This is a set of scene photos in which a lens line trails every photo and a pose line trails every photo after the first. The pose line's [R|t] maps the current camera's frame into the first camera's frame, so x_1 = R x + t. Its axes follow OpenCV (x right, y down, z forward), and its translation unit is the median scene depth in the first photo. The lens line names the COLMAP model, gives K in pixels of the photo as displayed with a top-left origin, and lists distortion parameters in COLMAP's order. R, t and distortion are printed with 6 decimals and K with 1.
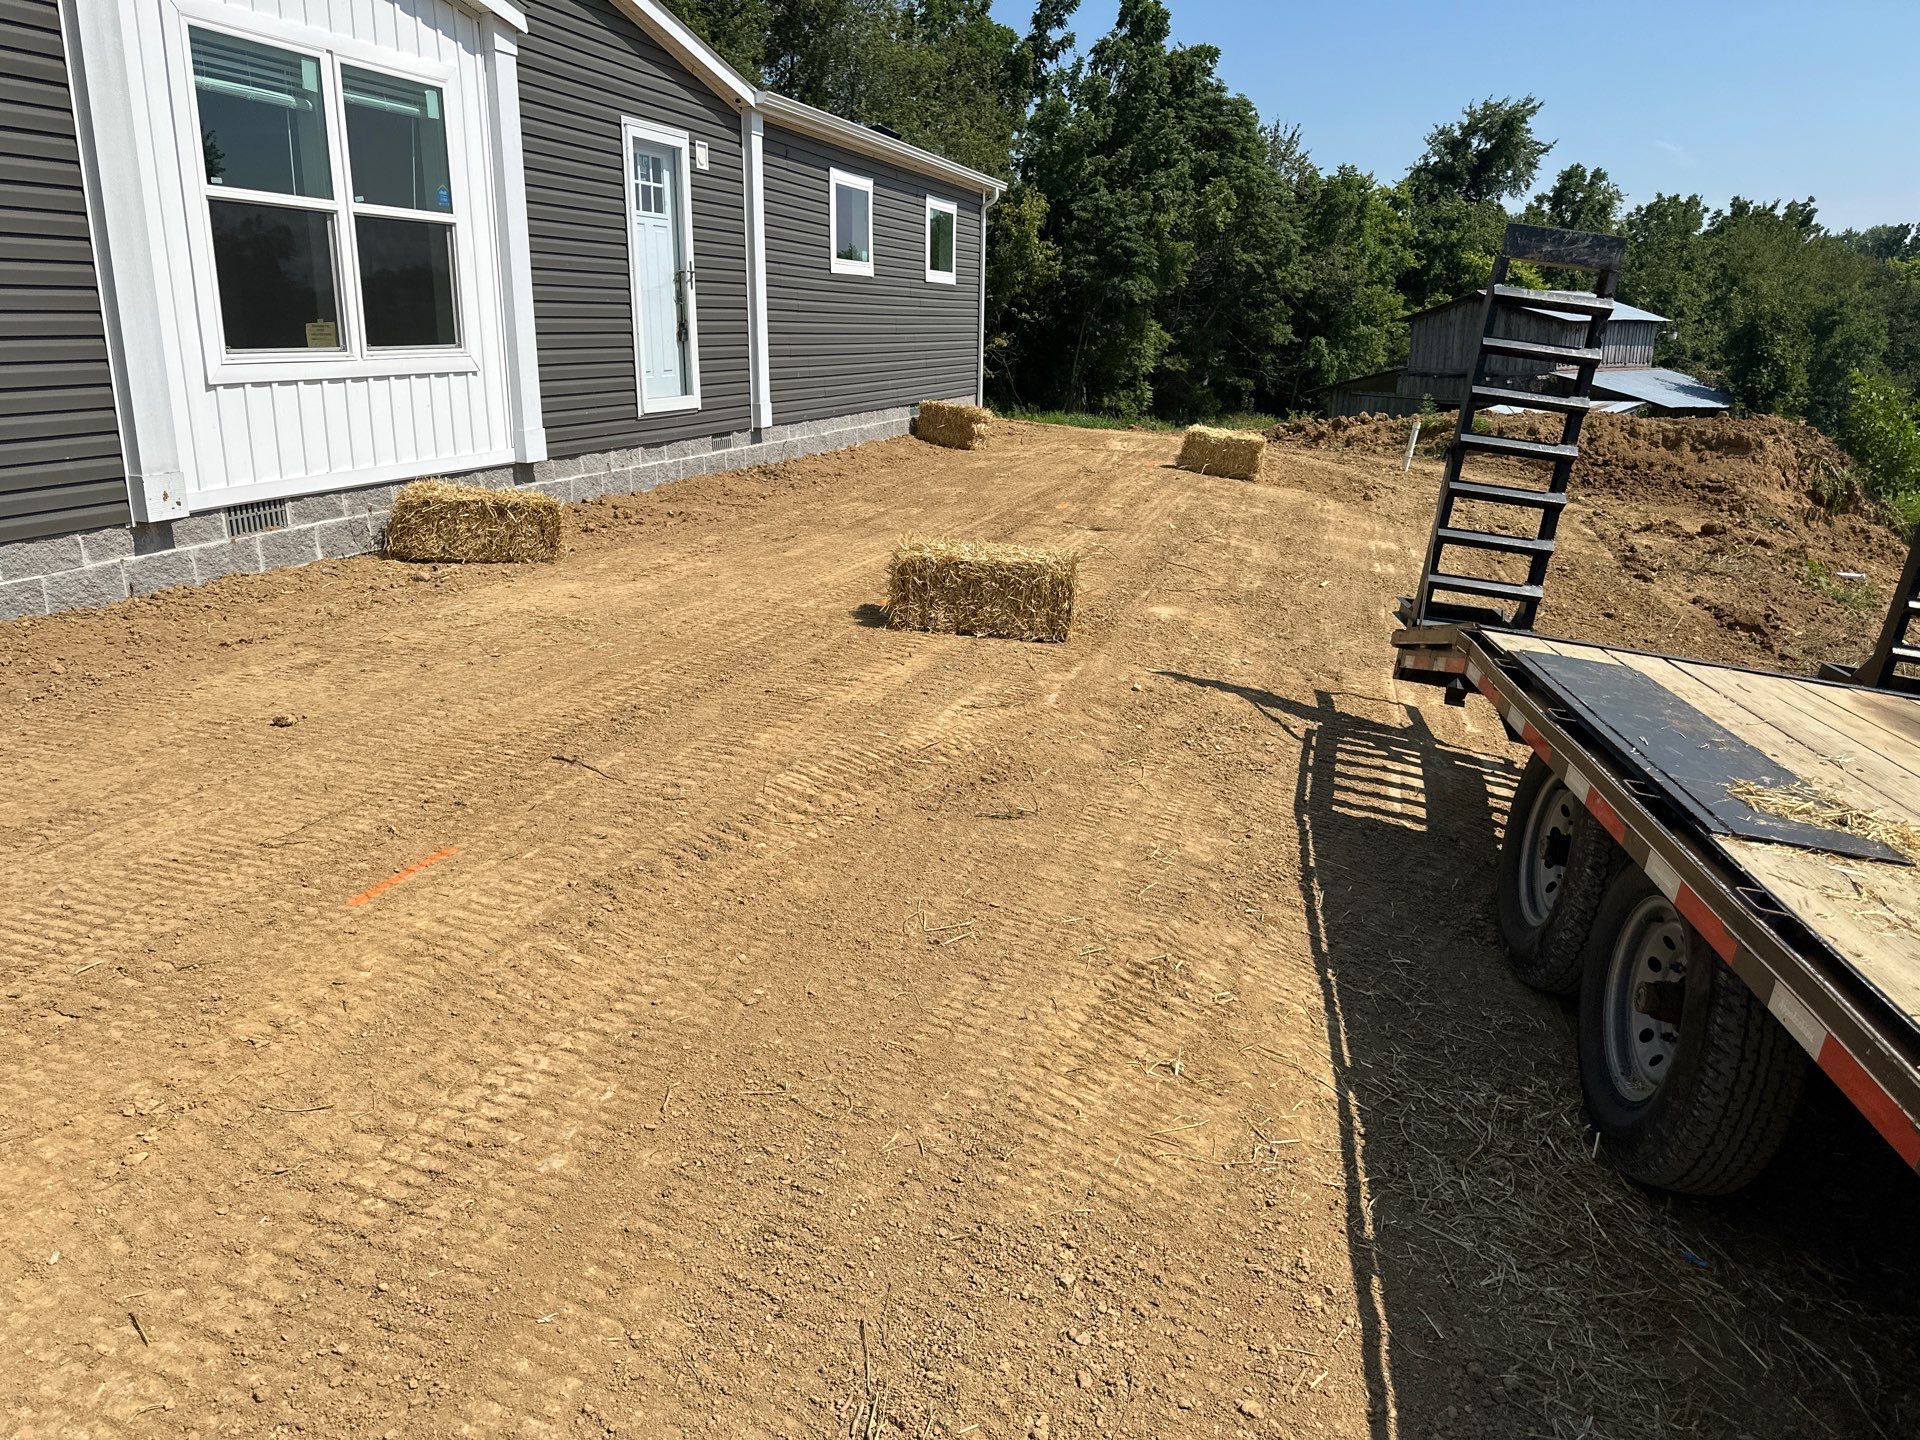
lens RADIAL K [[1364.0, 0, 960.0], [0, 1364.0, 720.0], [0, 0, 1]] dist [0.110768, -0.179379]
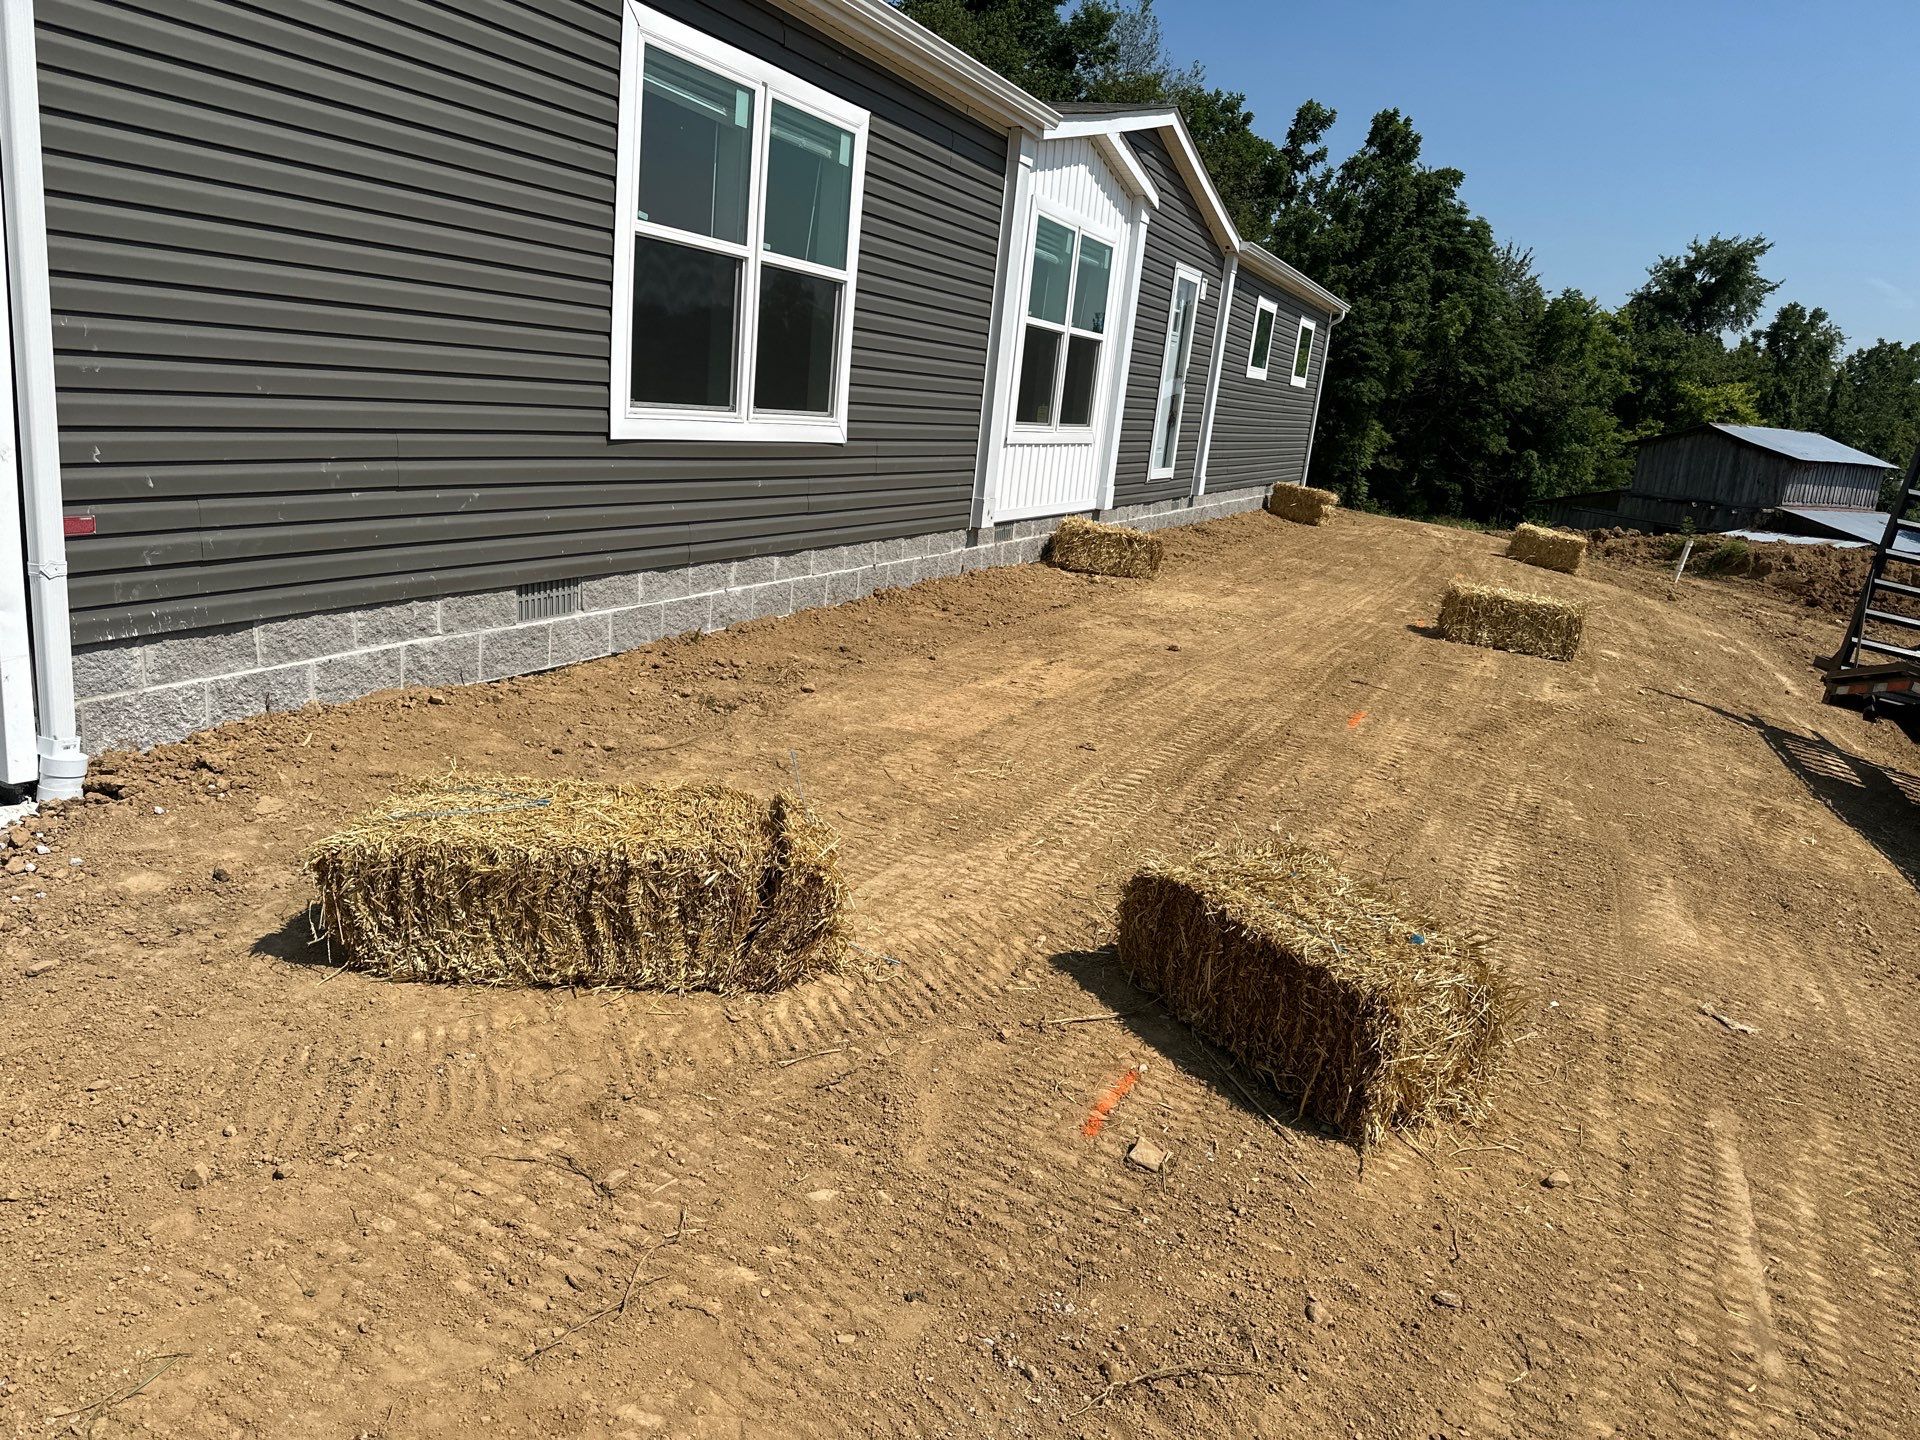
lens RADIAL K [[1389.5, 0, 962.3], [0, 1389.5, 745.3], [0, 0, 1]] dist [0.005597, -0.005350]
pose [[0.990570, 0.105267, -0.087694, -0.055143], [-0.108106, 0.993737, -0.028266, 0.018685], [0.084170, 0.037479, 0.995746, -0.069695]]
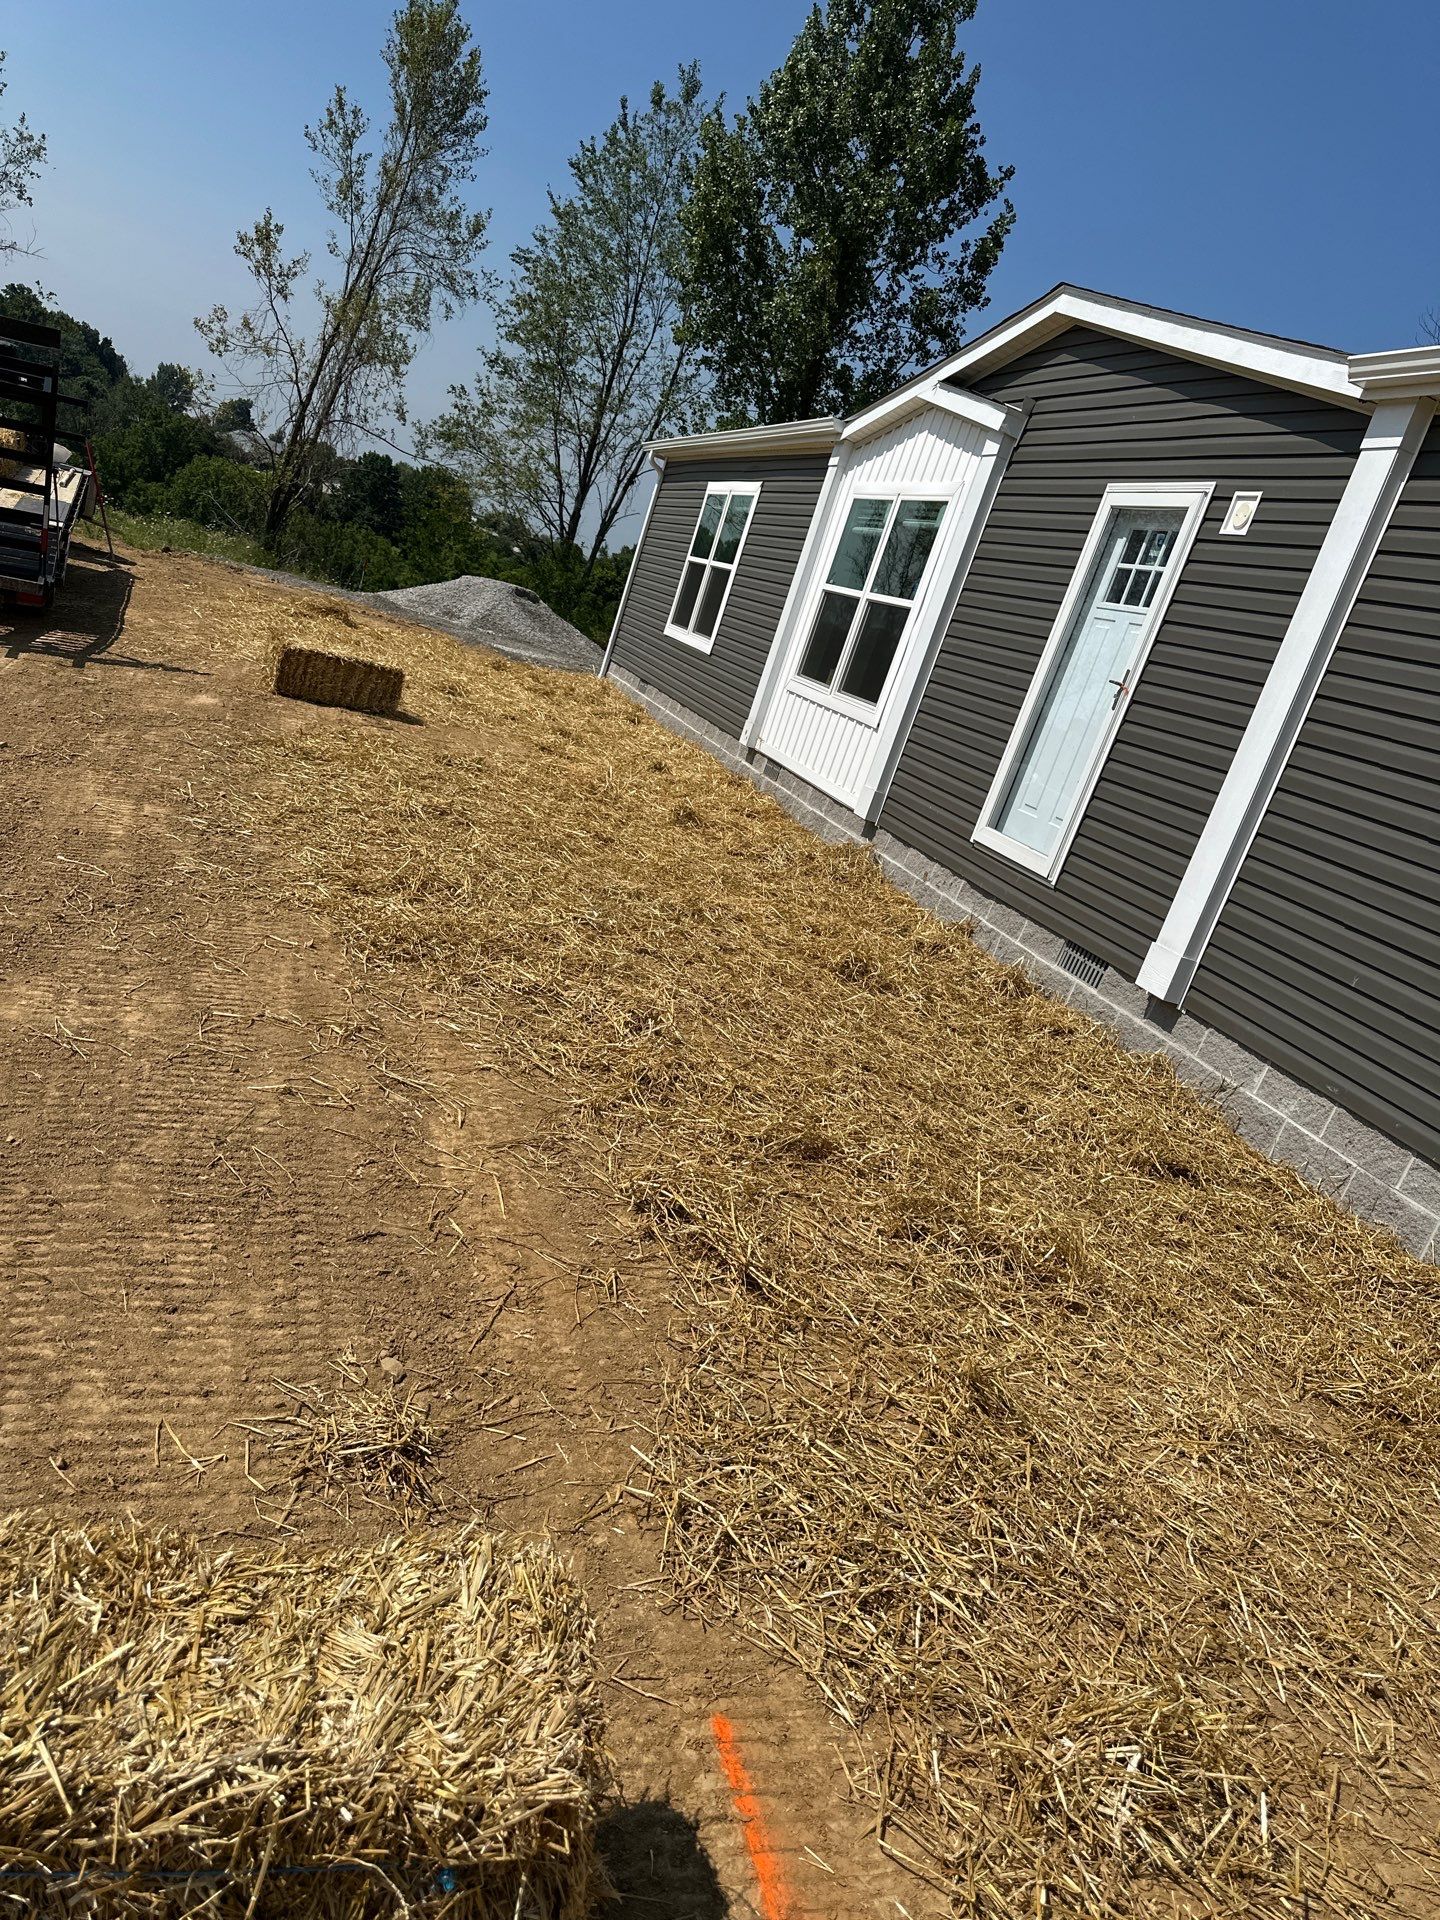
lens RADIAL K [[1389.5, 0, 720.0], [0, 1389.5, 960.0], [0, 0, 1]] dist [0.005597, -0.005350]
pose [[-0.797637, -0.128599, -0.589268, 0.069029], [-0.443536, 0.787136, 0.428593, -0.090594], [0.408718, 0.603223, -0.684888, 0.313315]]
